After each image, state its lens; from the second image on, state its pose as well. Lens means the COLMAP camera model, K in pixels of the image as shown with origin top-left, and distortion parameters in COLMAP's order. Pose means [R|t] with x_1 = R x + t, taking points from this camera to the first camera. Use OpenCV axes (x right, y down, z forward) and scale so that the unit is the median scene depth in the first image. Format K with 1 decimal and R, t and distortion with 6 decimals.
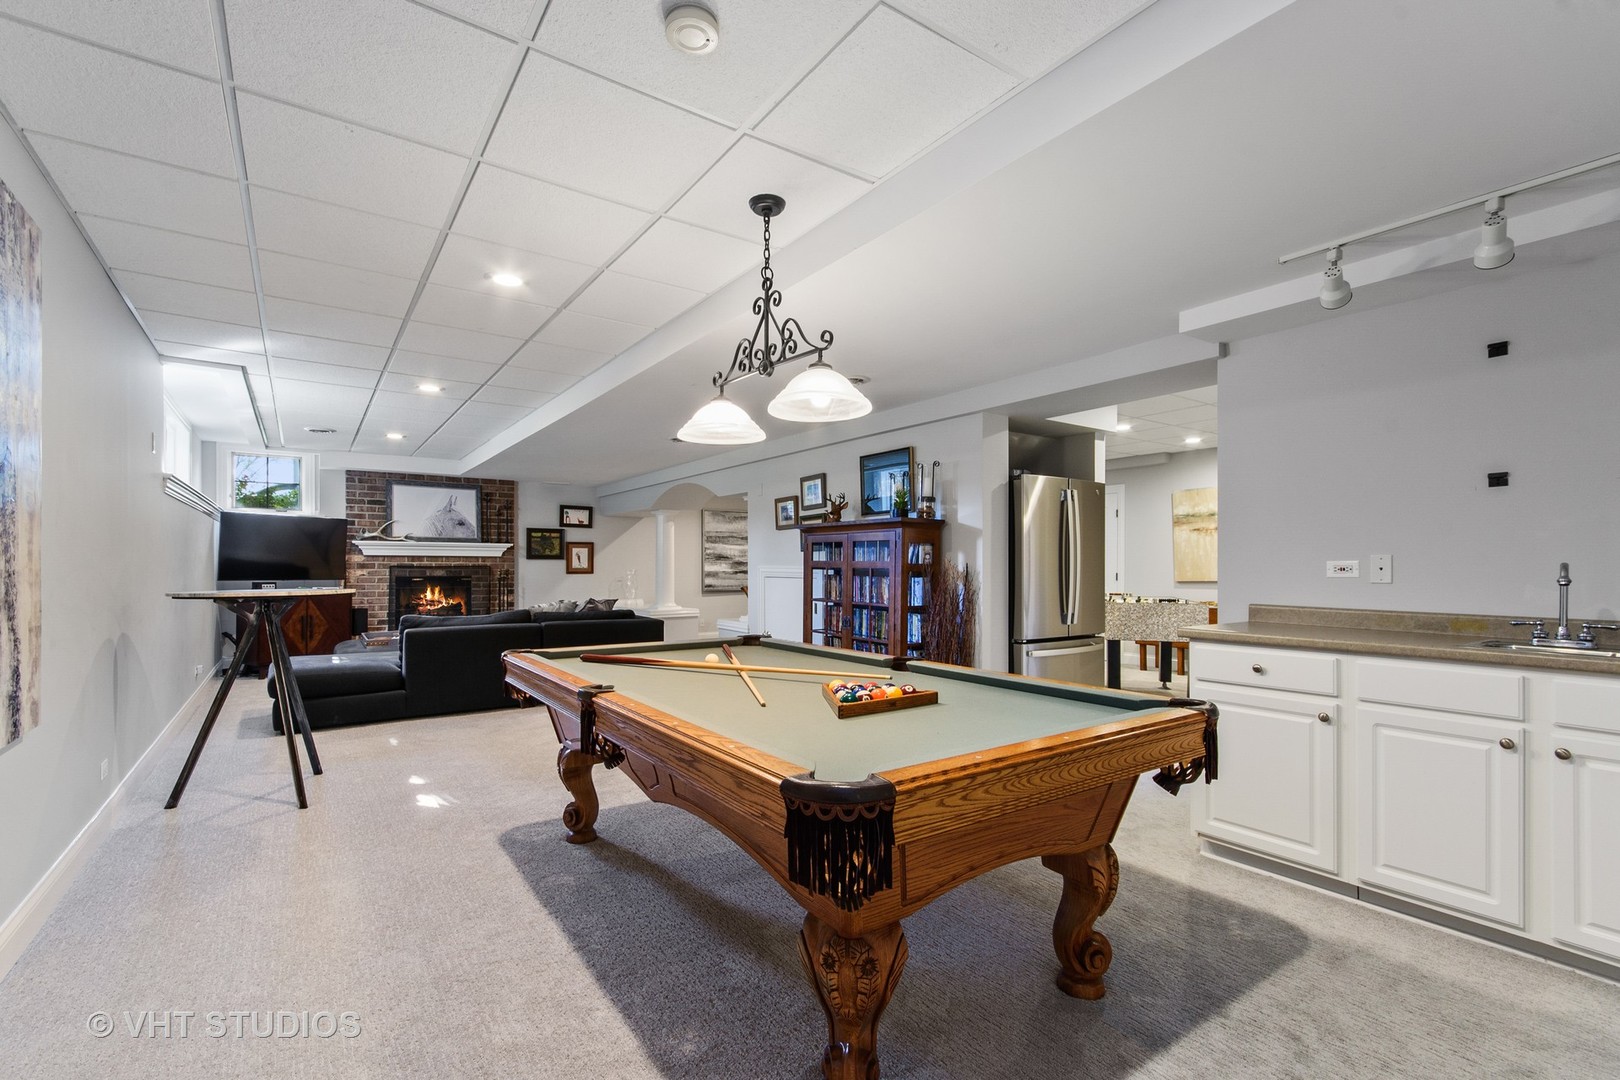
lens RADIAL K [[720.9, 0, 815.1], [0, 720.9, 561.1], [0, 0, 1]] dist [-0.003928, 0.001159]
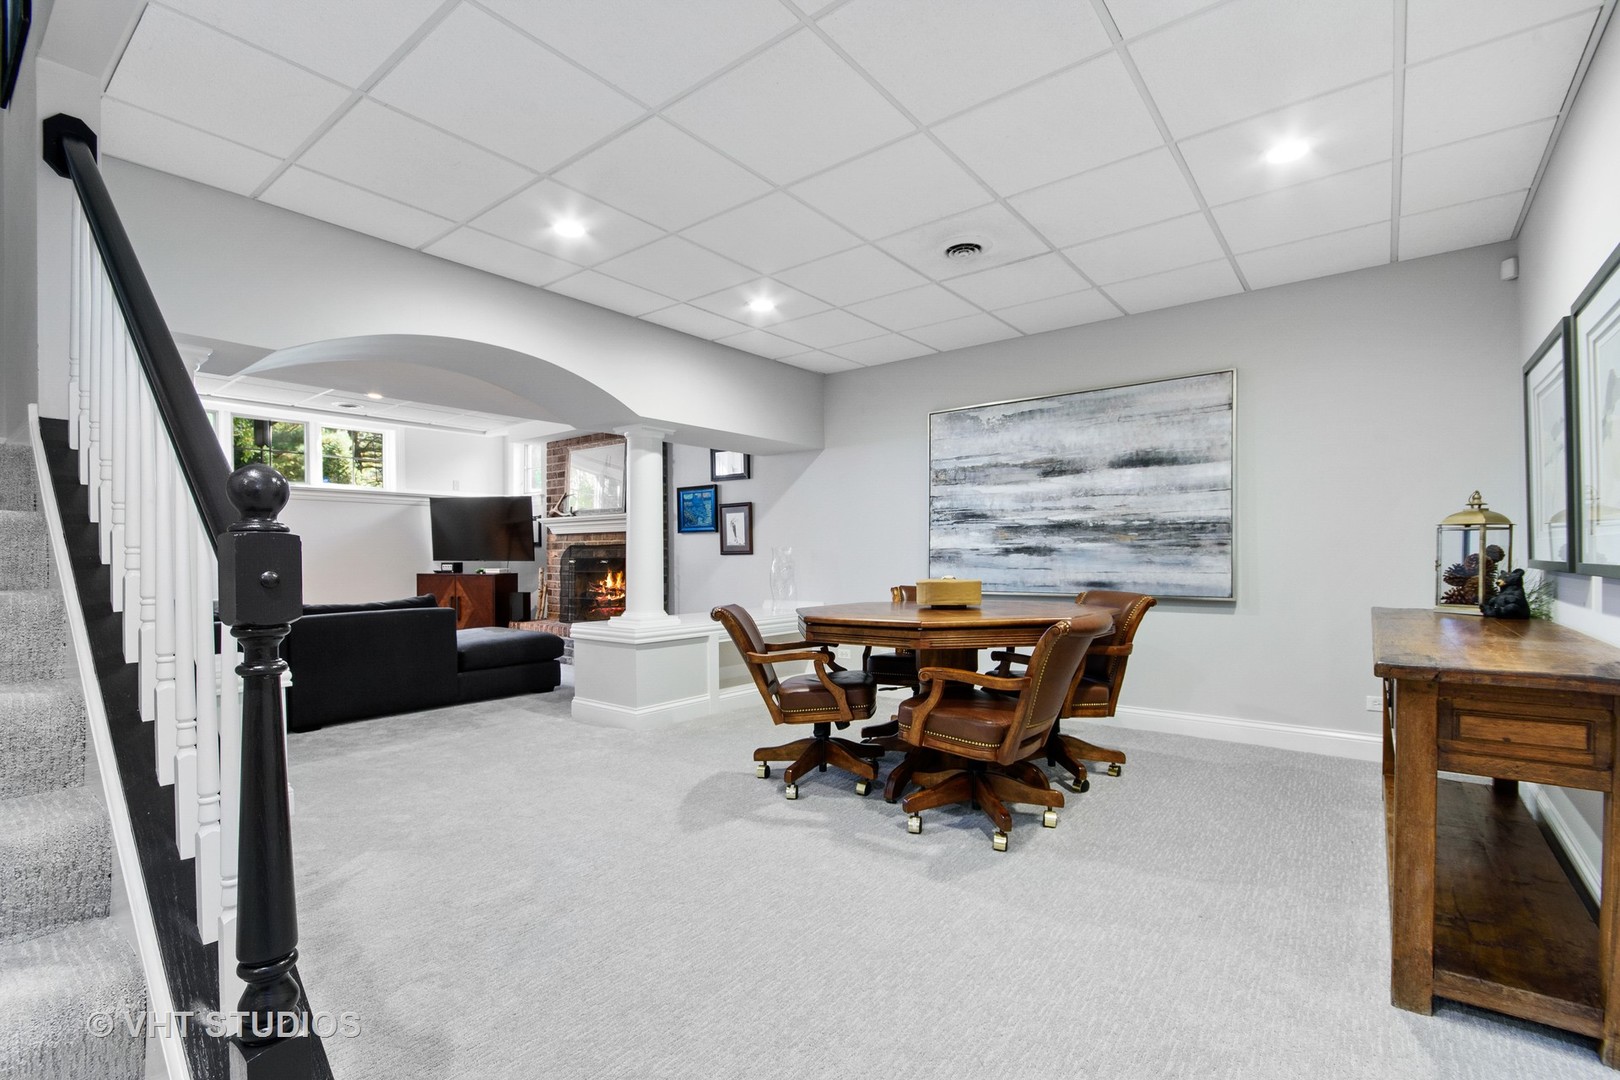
lens RADIAL K [[737.8, 0, 810.0], [0, 737.8, 540.9], [0, 0, 1]] dist [-0.000749, -0.000024]
pose [[0.273920, -0.020635, -0.961531, 0.320421], [0.013743, 0.999752, -0.017540, 0.019222], [0.961654, -0.008410, 0.274136, 0.967525]]
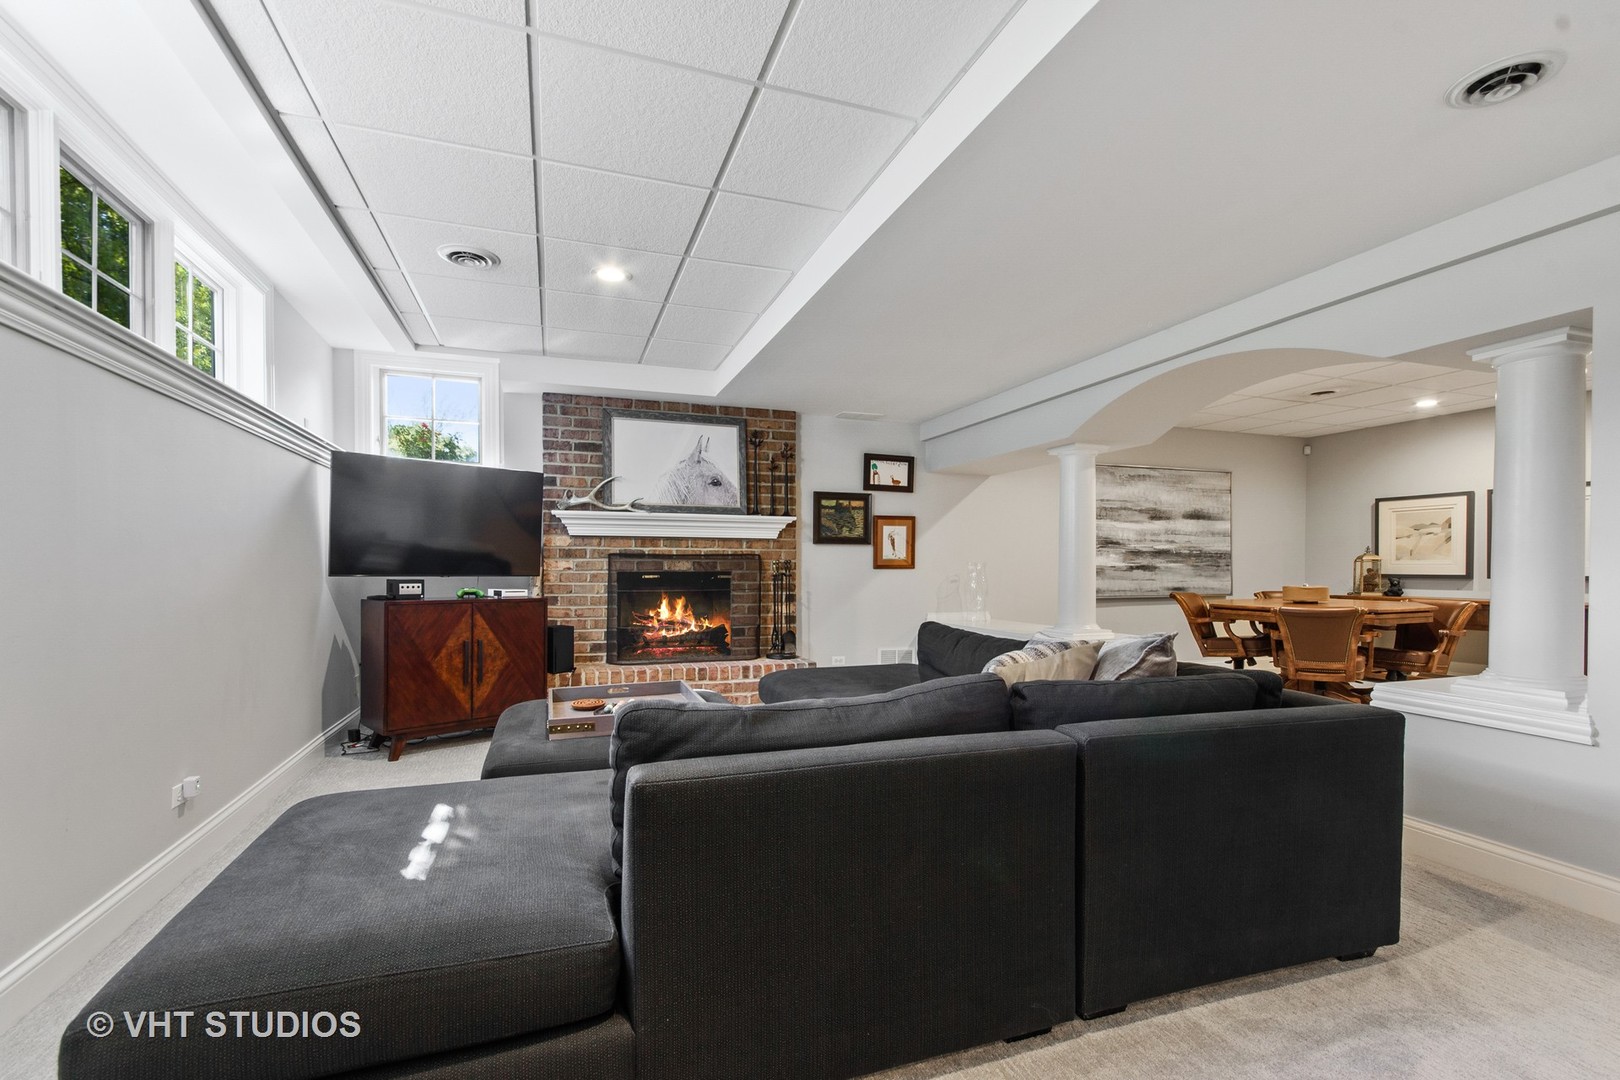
lens RADIAL K [[720.9, 0, 806.8], [0, 720.9, 570.2], [0, 0, 1]] dist [-0.003928, 0.001159]
pose [[0.961040, 0.004393, -0.276375, -0.251204], [-0.000576, 0.999903, 0.013892, 0.011372], [0.276410, -0.013192, 0.960949, 0.442050]]
